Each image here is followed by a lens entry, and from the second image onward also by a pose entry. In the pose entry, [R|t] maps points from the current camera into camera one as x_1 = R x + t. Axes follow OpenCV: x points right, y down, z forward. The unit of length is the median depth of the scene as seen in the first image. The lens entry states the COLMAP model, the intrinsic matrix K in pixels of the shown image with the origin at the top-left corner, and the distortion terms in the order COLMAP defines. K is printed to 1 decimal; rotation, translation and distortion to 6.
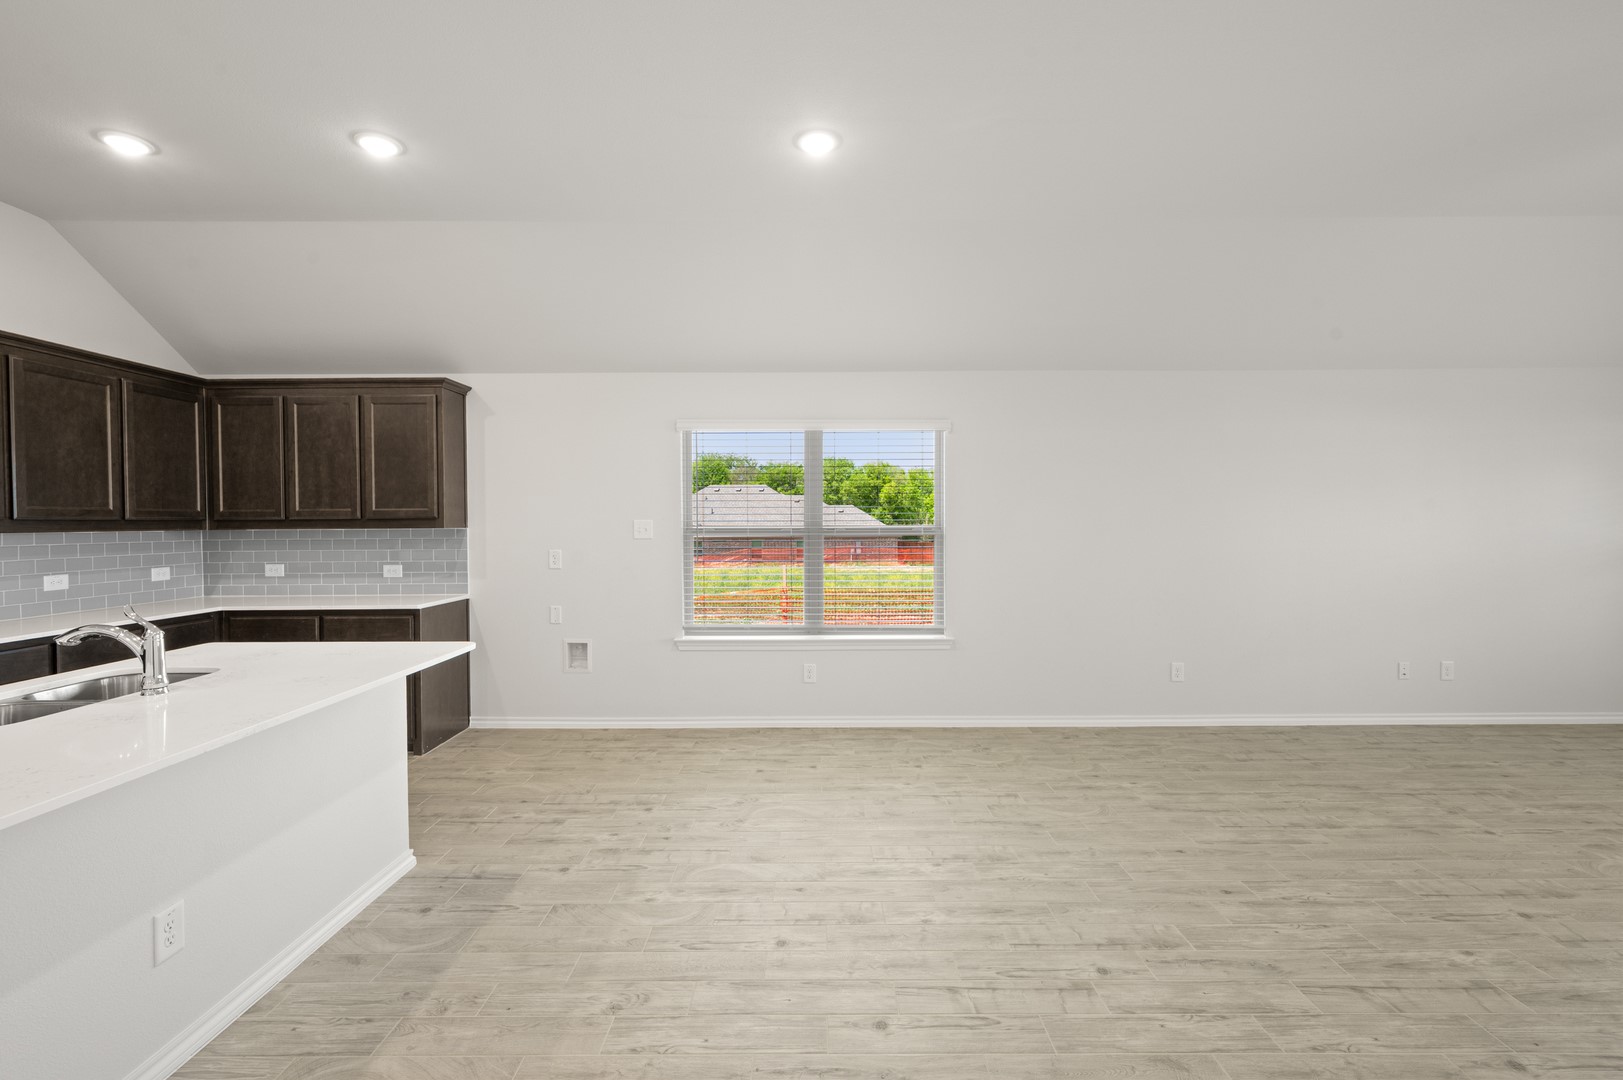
lens RADIAL K [[724.2, 0, 812.3], [0, 724.2, 534.4], [0, 0, 1]] dist [0.000881, 0.000156]
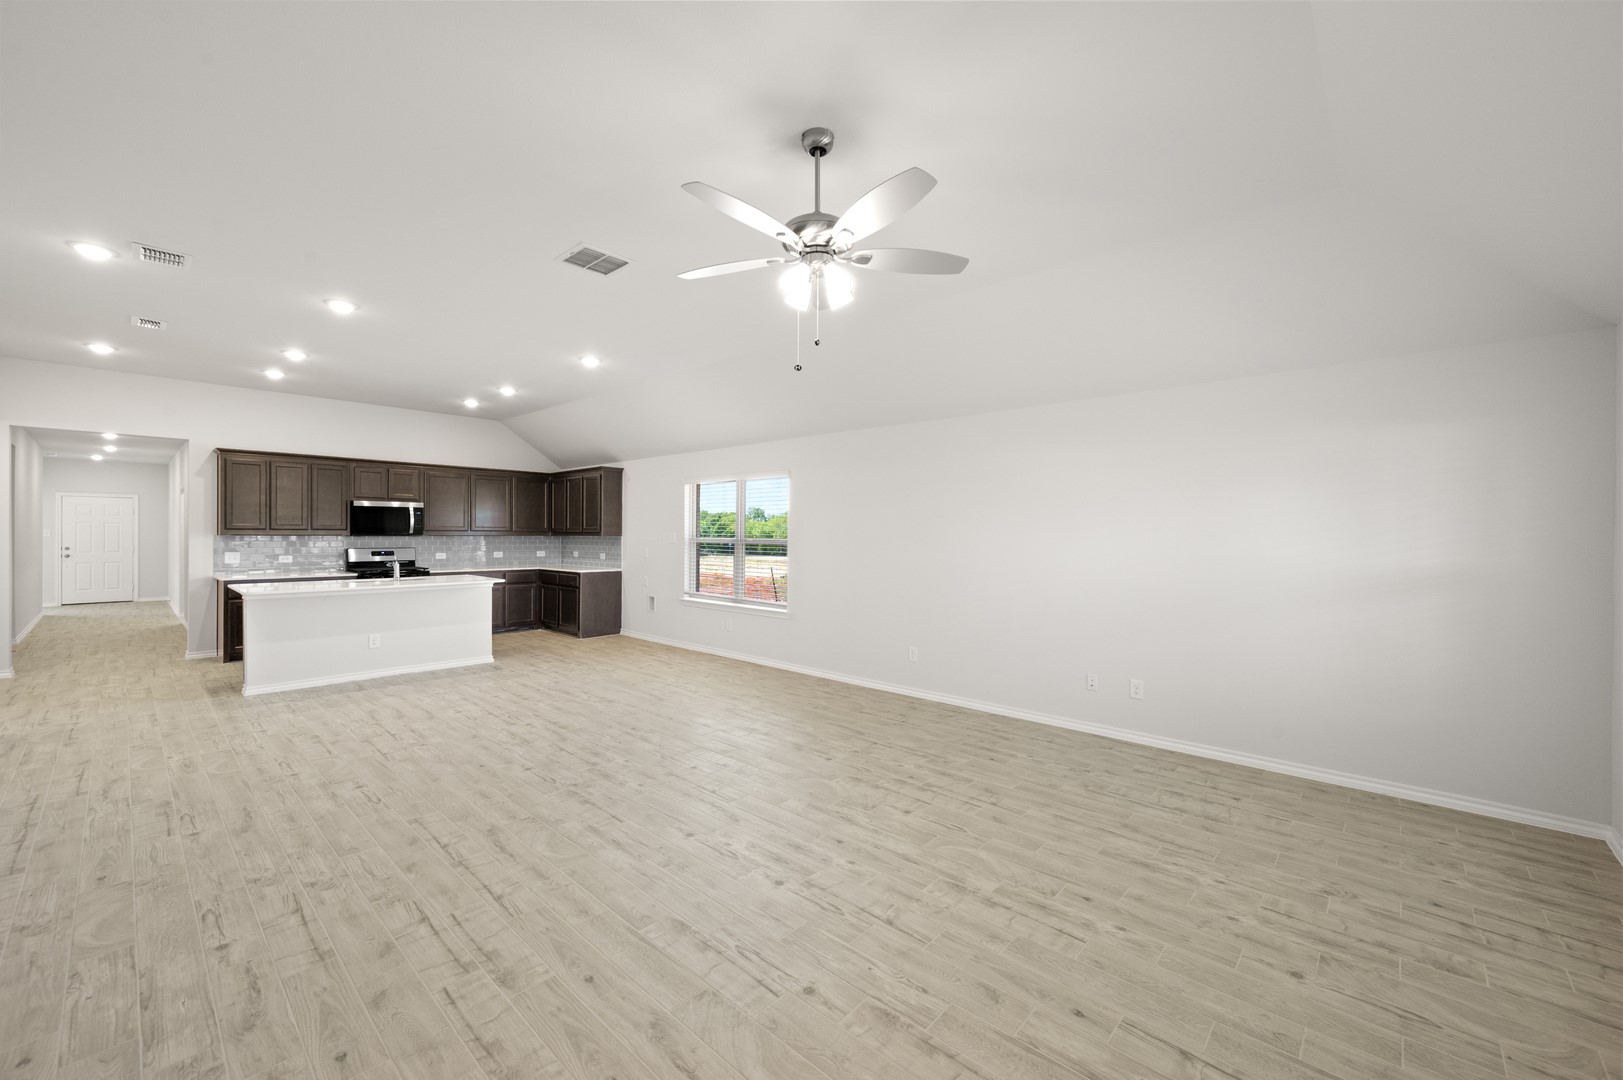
lens RADIAL K [[637.1, 0, 813.2], [0, 637.1, 535.3], [0, 0, 1]] dist [-0.000765, -0.000397]
pose [[0.738232, 0.011712, -0.674445, 1.323272], [-0.022464, 0.999722, -0.007227, -0.013320], [0.674173, 0.020486, 0.738290, 0.036896]]
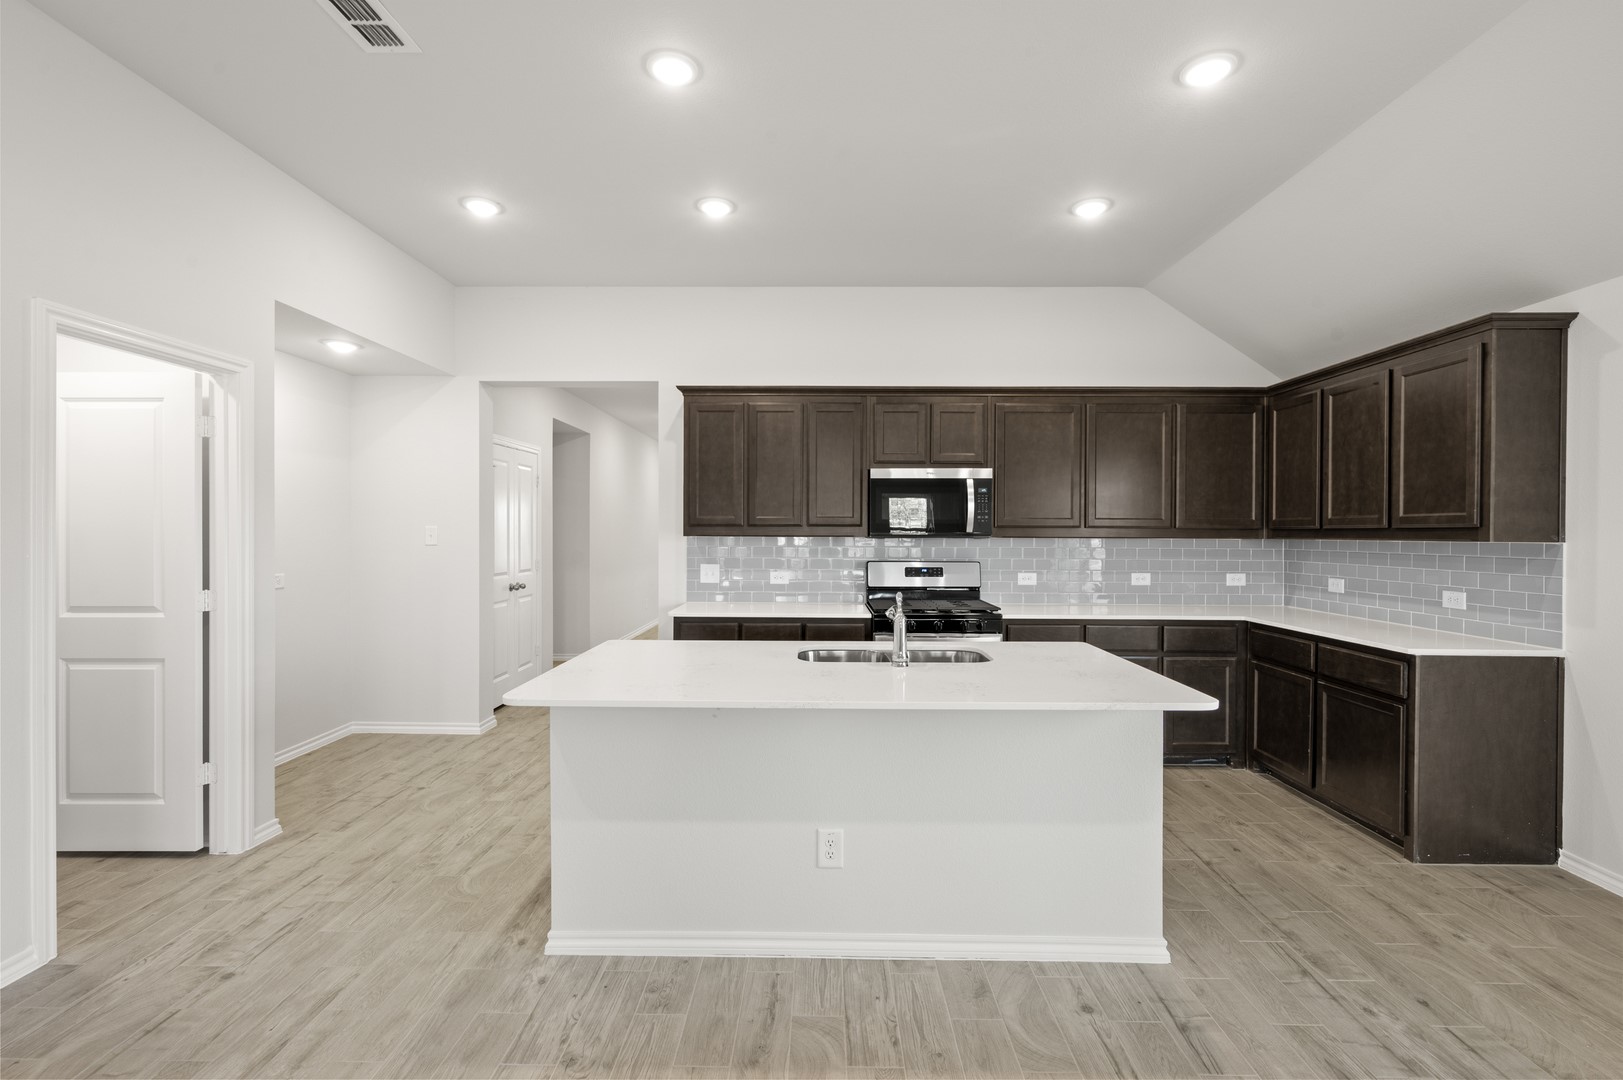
lens RADIAL K [[709.6, 0, 813.4], [0, 709.6, 536.2], [0, 0, 1]] dist [0.000970, 0.000894]
pose [[-0.012529, 0.012423, -0.999844, 0.159520], [-0.022595, 0.999664, 0.012704, -0.008778], [0.999666, 0.022751, -0.012244, 0.425316]]
